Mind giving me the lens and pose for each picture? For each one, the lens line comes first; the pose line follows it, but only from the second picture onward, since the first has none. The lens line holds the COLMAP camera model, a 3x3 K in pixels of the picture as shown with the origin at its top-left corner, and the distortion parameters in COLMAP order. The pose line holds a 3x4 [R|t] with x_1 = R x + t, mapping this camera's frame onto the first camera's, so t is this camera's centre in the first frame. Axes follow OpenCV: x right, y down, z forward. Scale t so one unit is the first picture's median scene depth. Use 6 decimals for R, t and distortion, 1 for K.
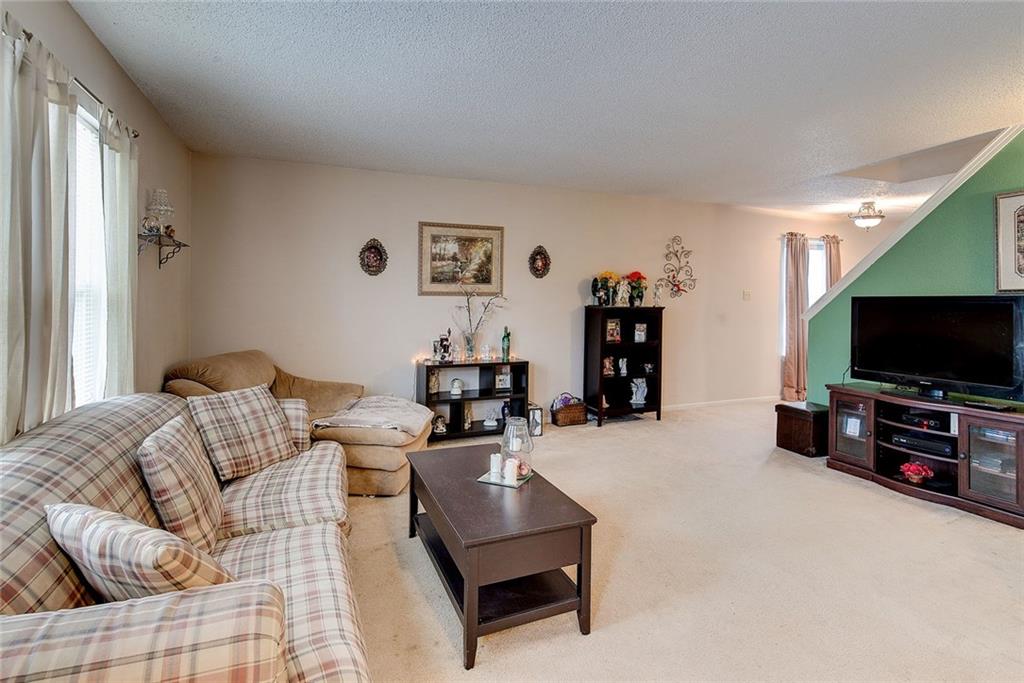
lens RADIAL K [[499.6, 0, 511.6], [0, 499.6, 303.1], [0, 0, 1]] dist [-0.001441, -0.000289]
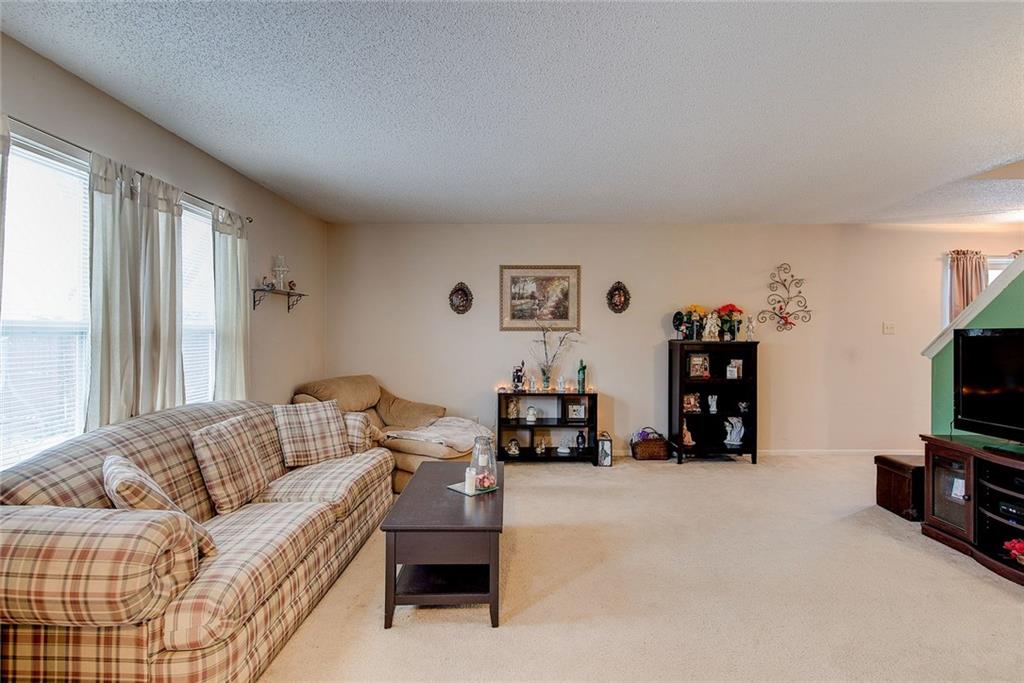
lens RADIAL K [[488.2, 0, 511.7], [0, 488.2, 333.5], [0, 0, 1]] dist [-0.000475, 0.000022]
pose [[0.928430, -0.004189, -0.371484, 0.243073], [0.000966, 0.999960, -0.008861, 0.000524], [0.371506, 0.007868, 0.928397, -0.011004]]
